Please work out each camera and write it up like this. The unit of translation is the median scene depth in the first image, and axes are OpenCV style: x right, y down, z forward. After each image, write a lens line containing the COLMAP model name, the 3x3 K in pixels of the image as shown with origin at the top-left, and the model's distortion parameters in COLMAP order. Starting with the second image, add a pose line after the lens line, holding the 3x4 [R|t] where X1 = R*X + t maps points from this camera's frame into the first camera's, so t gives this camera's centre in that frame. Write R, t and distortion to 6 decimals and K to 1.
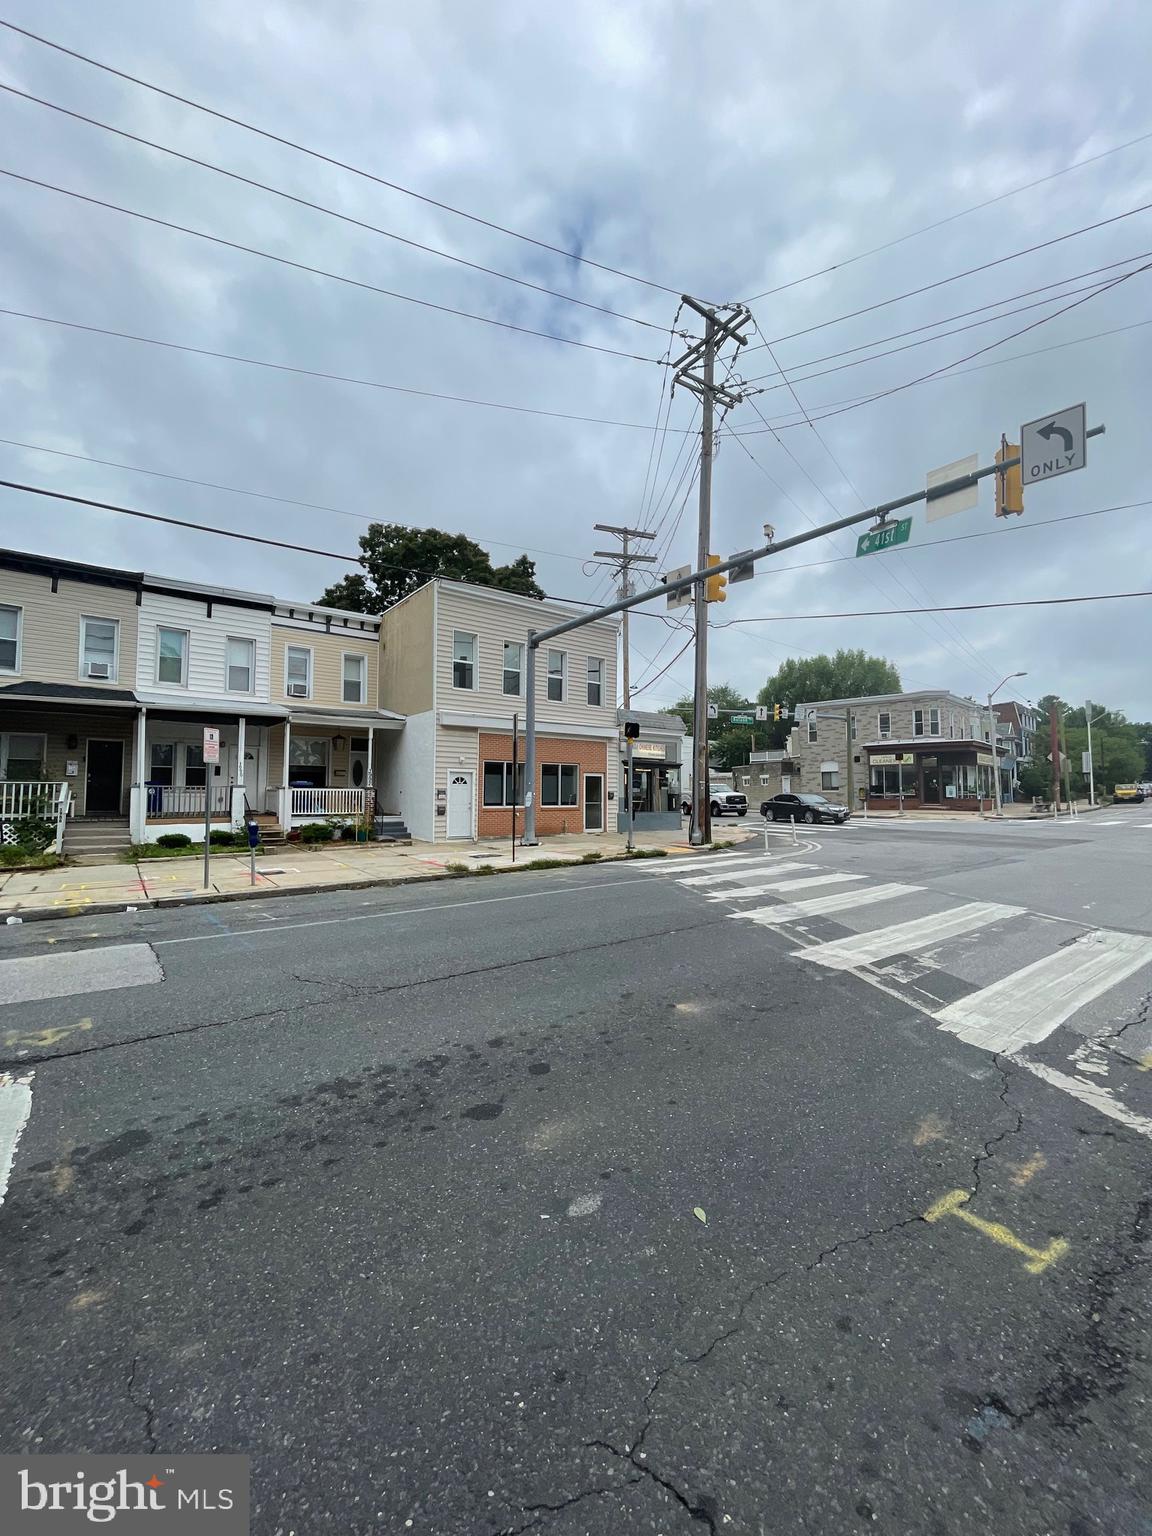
lens RADIAL K [[617.7, 0, 588.7], [0, 617.7, 771.5], [0, 0, 1]] dist [0.002592, 0.000329]
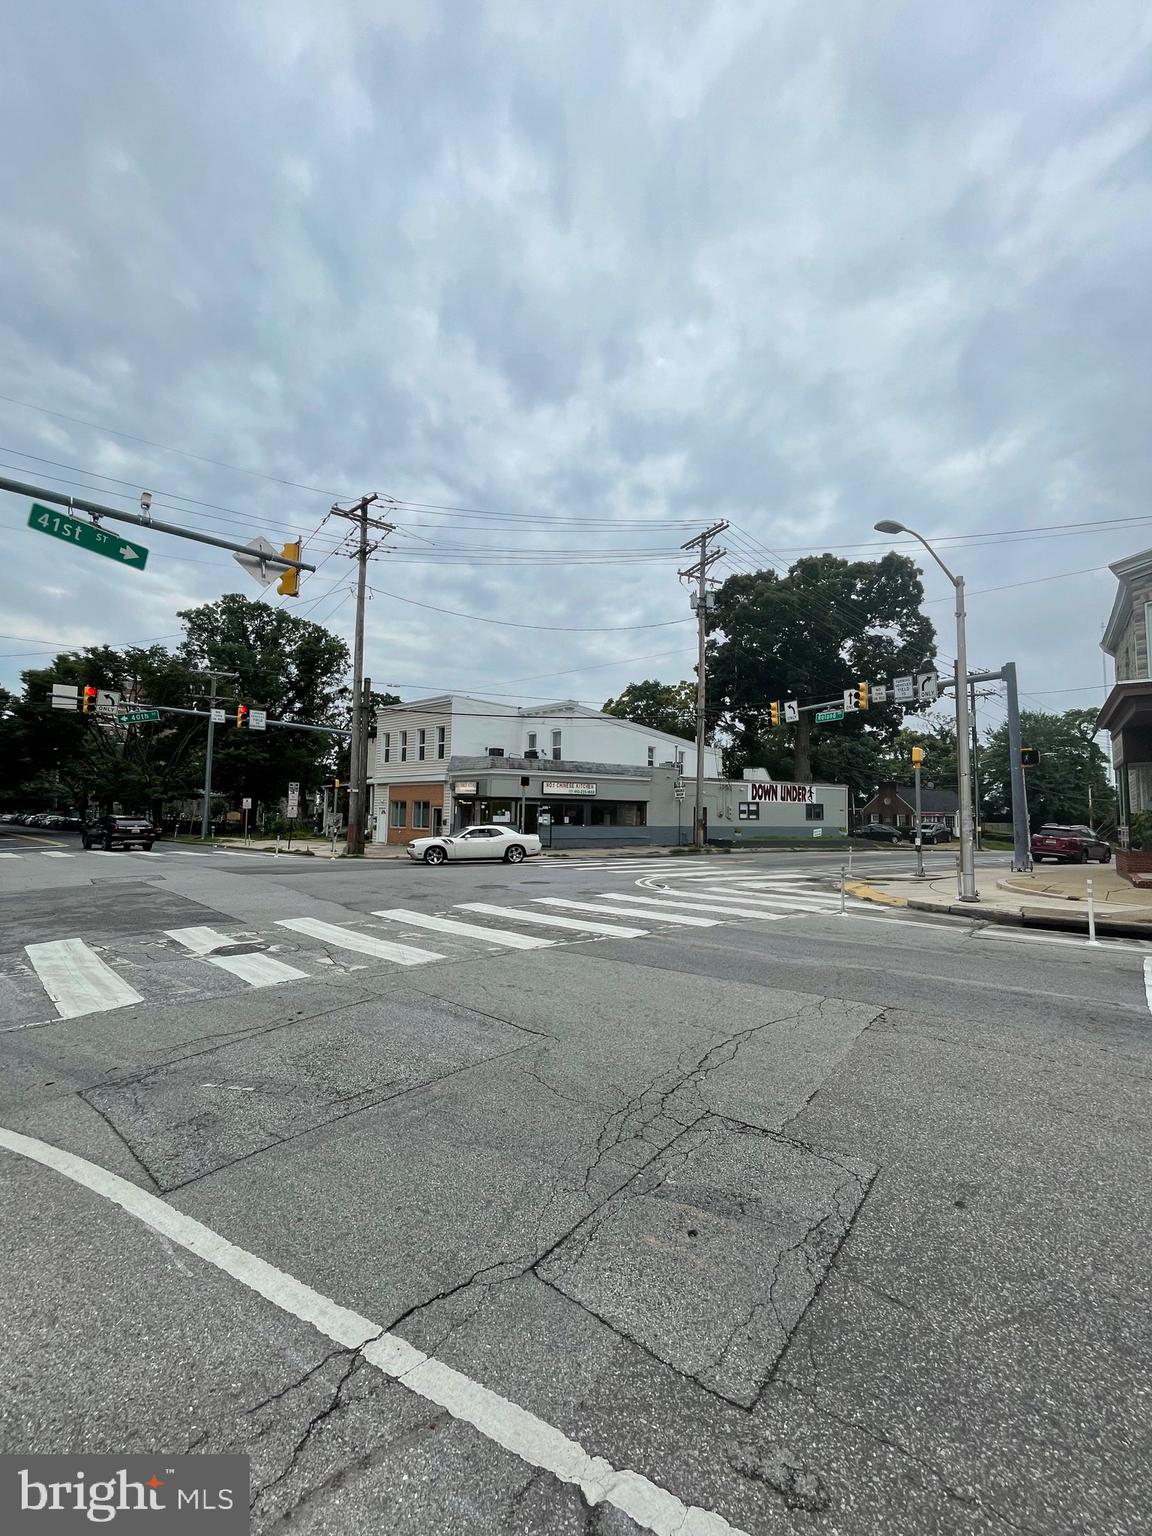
lens RADIAL K [[617.7, 0, 583.9], [0, 617.7, 770.0], [0, 0, 1]] dist [0.002592, 0.000329]
pose [[0.168921, -0.068648, -0.983236, 1.456014], [0.024290, 0.997559, -0.065475, 0.020237], [0.985330, -0.012823, 0.170176, 1.064953]]
